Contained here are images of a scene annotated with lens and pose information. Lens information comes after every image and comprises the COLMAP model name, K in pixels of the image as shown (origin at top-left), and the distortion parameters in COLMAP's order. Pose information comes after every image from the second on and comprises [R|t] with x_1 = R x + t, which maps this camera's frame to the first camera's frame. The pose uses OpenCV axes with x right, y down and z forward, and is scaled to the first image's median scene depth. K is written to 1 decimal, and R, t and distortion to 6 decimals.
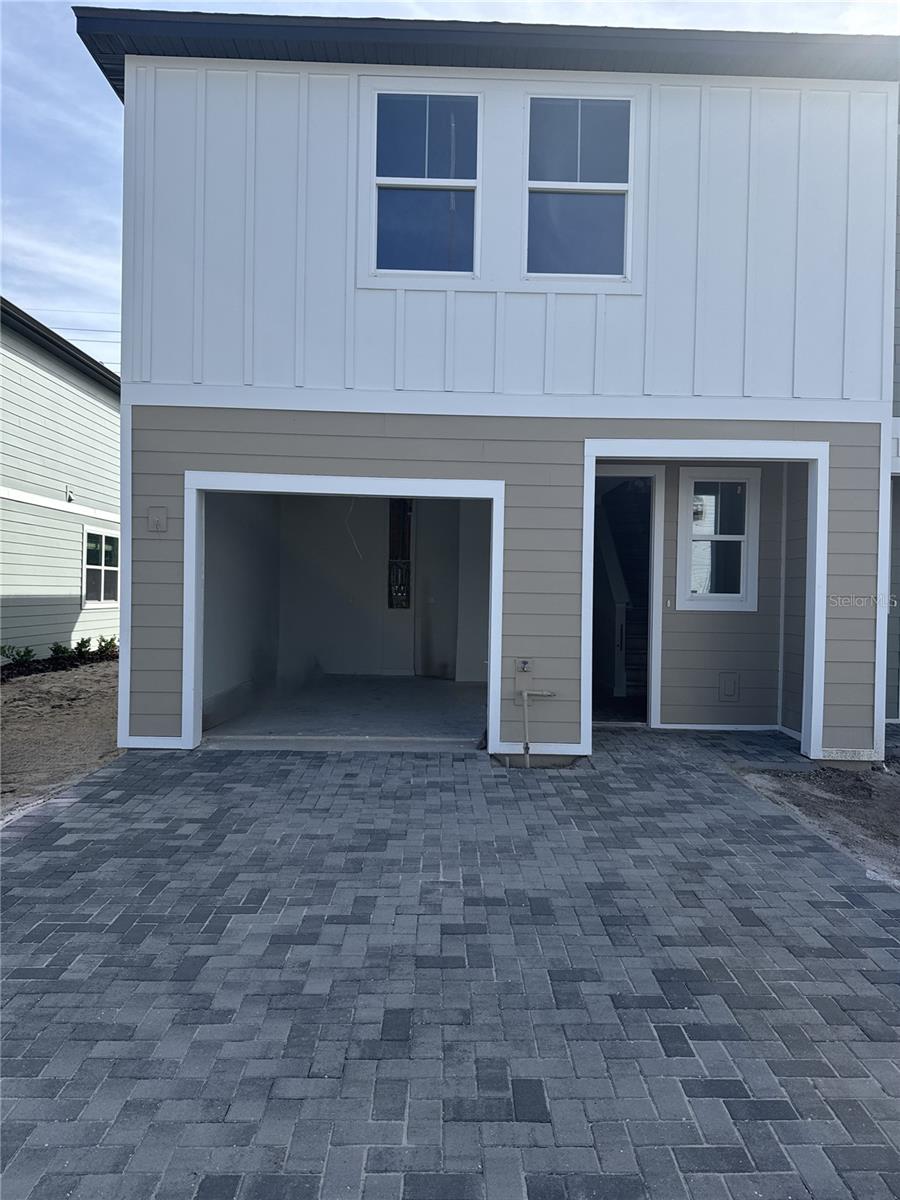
lens RADIAL K [[846.6, 0, 469.8], [0, 846.6, 605.4], [0, 0, 1]] dist [0.063771, -0.089849]
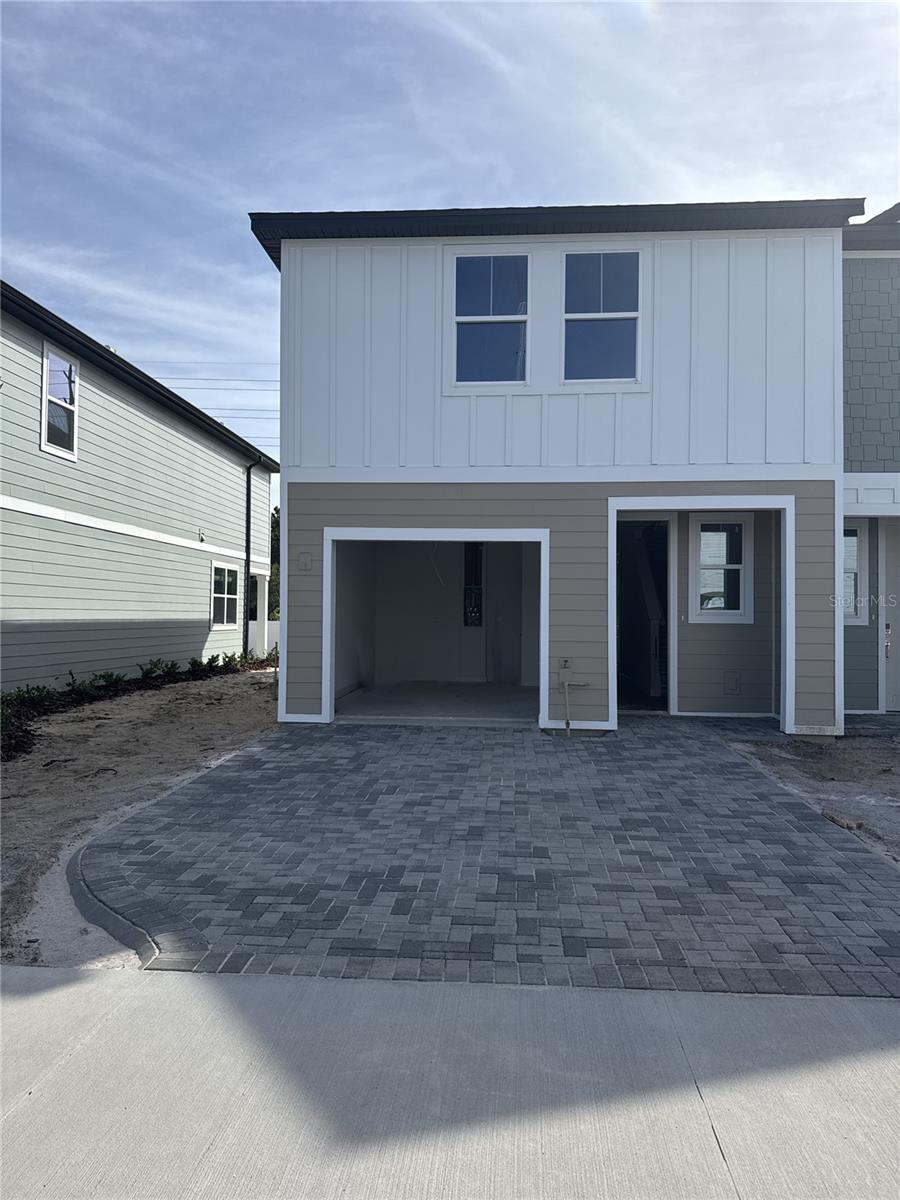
lens RADIAL K [[846.6, 0, 439.9], [0, 846.6, 601.7], [0, 0, 1]] dist [0.063771, -0.089849]
pose [[0.992555, -0.010987, -0.121303, 0.030105], [0.006953, 0.999410, -0.033629, 0.016452], [0.121601, 0.032535, 0.992046, -0.384469]]
